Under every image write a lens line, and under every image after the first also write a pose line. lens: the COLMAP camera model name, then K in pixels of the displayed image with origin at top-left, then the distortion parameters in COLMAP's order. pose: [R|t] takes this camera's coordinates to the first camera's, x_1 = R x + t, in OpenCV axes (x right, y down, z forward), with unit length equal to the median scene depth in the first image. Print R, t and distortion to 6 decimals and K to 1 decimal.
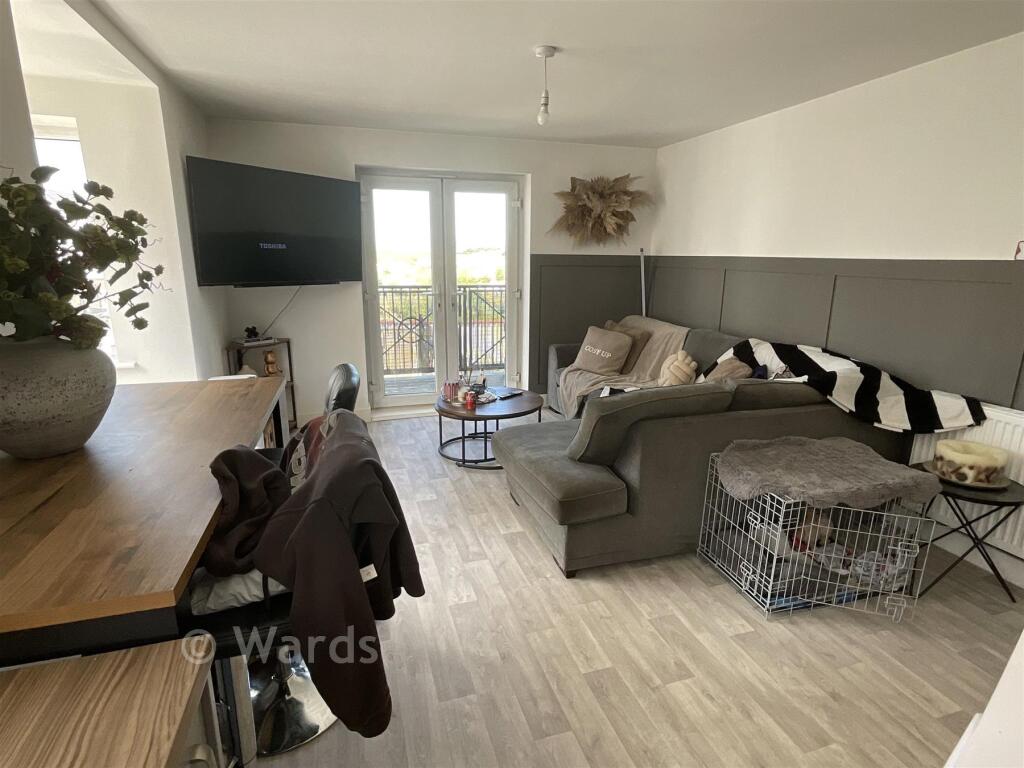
lens RADIAL K [[534.4, 0, 512.0], [0, 534.4, 384.0], [0, 0, 1]] dist [-0.009396, -0.000615]
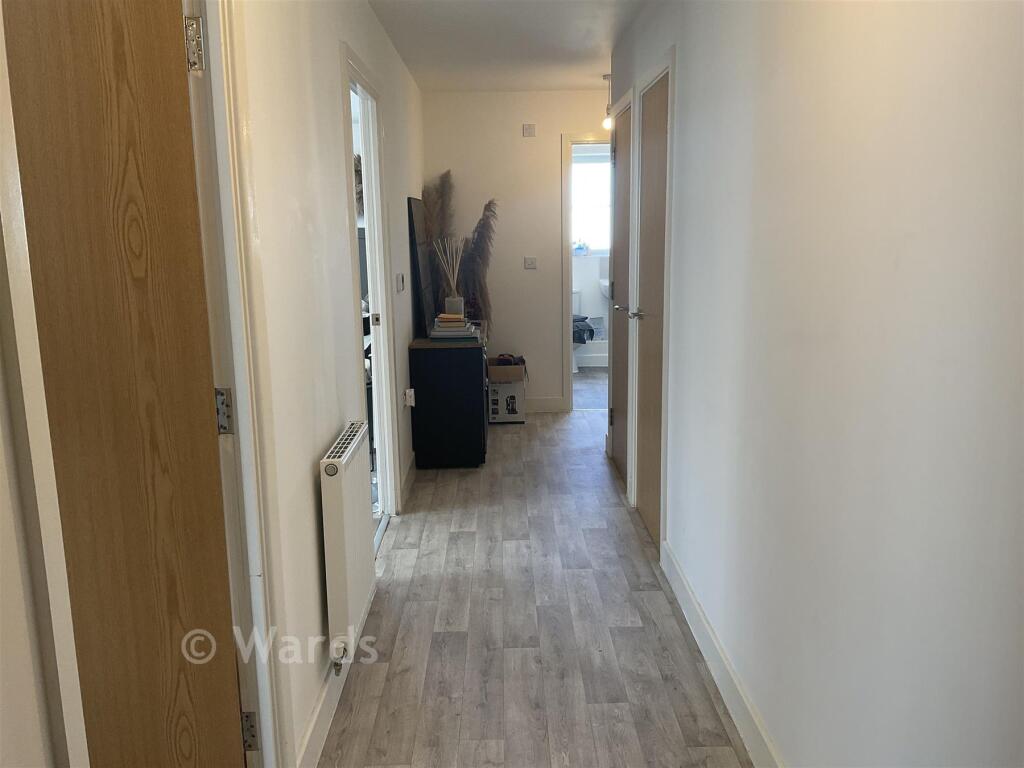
lens RADIAL K [[866.7, 0, 512.0], [0, 866.7, 384.0], [0, 0, 1]] dist [0.002505, 0.000732]
pose [[0.957412, 0.014587, -0.288357, 0.069825], [-0.030131, 0.998318, -0.049538, 0.053818], [0.287149, 0.056117, 0.956241, -0.215787]]
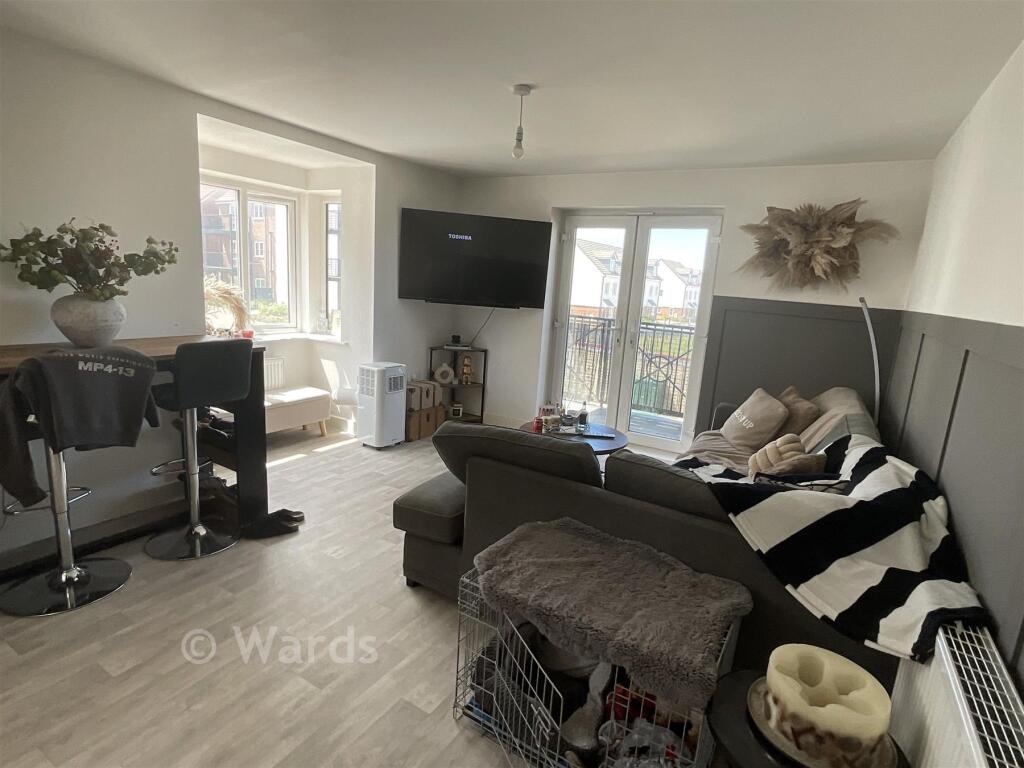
lens RADIAL K [[534.4, 0, 512.0], [0, 534.4, 384.0], [0, 0, 1]] dist [-0.009396, -0.000615]
pose [[0.668414, 0.179840, -0.721720, 0.528660], [-0.234761, 0.971739, 0.024719, -0.052577], [0.705769, 0.152909, 0.691743, 0.207188]]
